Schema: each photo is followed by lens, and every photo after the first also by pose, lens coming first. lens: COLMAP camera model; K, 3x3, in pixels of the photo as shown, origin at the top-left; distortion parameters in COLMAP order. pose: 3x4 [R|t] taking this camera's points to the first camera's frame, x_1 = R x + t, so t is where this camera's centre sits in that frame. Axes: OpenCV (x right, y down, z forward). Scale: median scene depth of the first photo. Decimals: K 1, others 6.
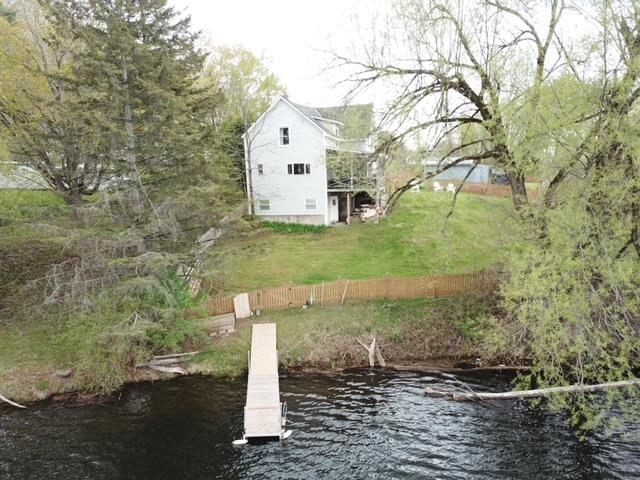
lens RADIAL K [[483.8, 0, 318.8], [0, 483.8, 243.1], [0, 0, 1]] dist [0.008725, -0.001404]
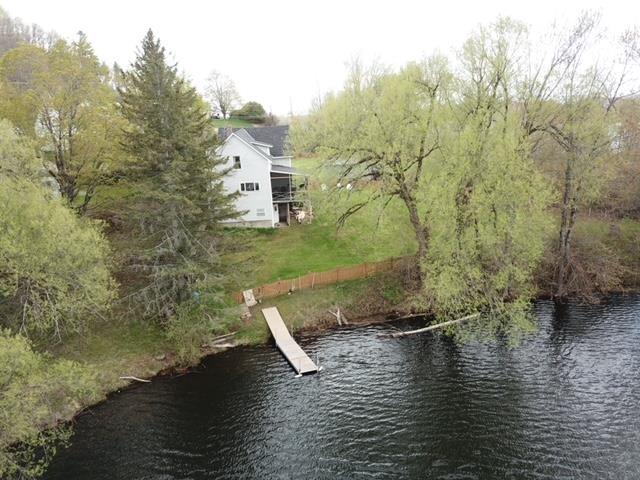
lens RADIAL K [[483.8, 0, 320.3], [0, 483.8, 238.0], [0, 0, 1]] dist [0.008725, -0.001404]
pose [[0.953606, -0.088849, 0.287648, -0.364256], [0.063778, 0.993393, 0.095404, -0.184777], [-0.294224, -0.072632, 0.952973, -0.486493]]
